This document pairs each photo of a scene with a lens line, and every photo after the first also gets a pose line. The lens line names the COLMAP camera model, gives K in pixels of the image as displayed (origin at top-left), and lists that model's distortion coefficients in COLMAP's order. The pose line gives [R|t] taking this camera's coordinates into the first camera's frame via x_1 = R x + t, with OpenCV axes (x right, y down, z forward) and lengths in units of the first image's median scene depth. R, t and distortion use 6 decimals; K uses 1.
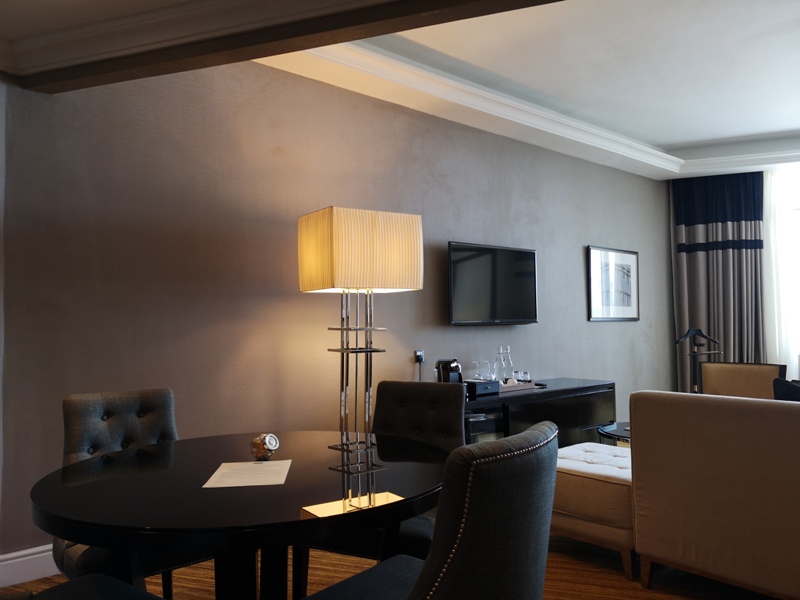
lens RADIAL K [[615.5, 0, 401.3], [0, 615.5, 301.2], [0, 0, 1]] dist [0.067254, -0.065330]
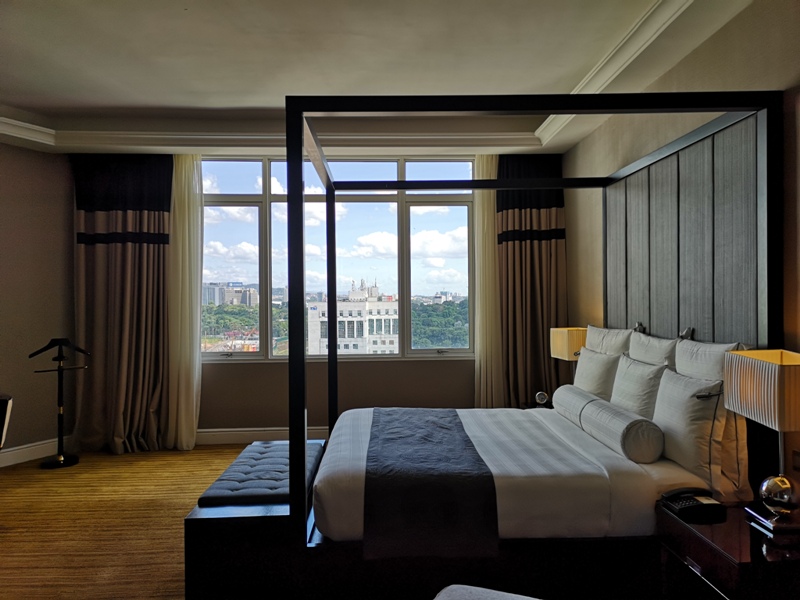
lens RADIAL K [[615.5, 0, 401.6], [0, 615.5, 297.8], [0, 0, 1]] dist [0.067254, -0.065330]
pose [[0.926086, 0.006588, 0.377255, 0.553837], [-0.021004, 0.999197, 0.034111, -0.045305], [-0.376728, -0.039514, 0.925481, 0.069471]]
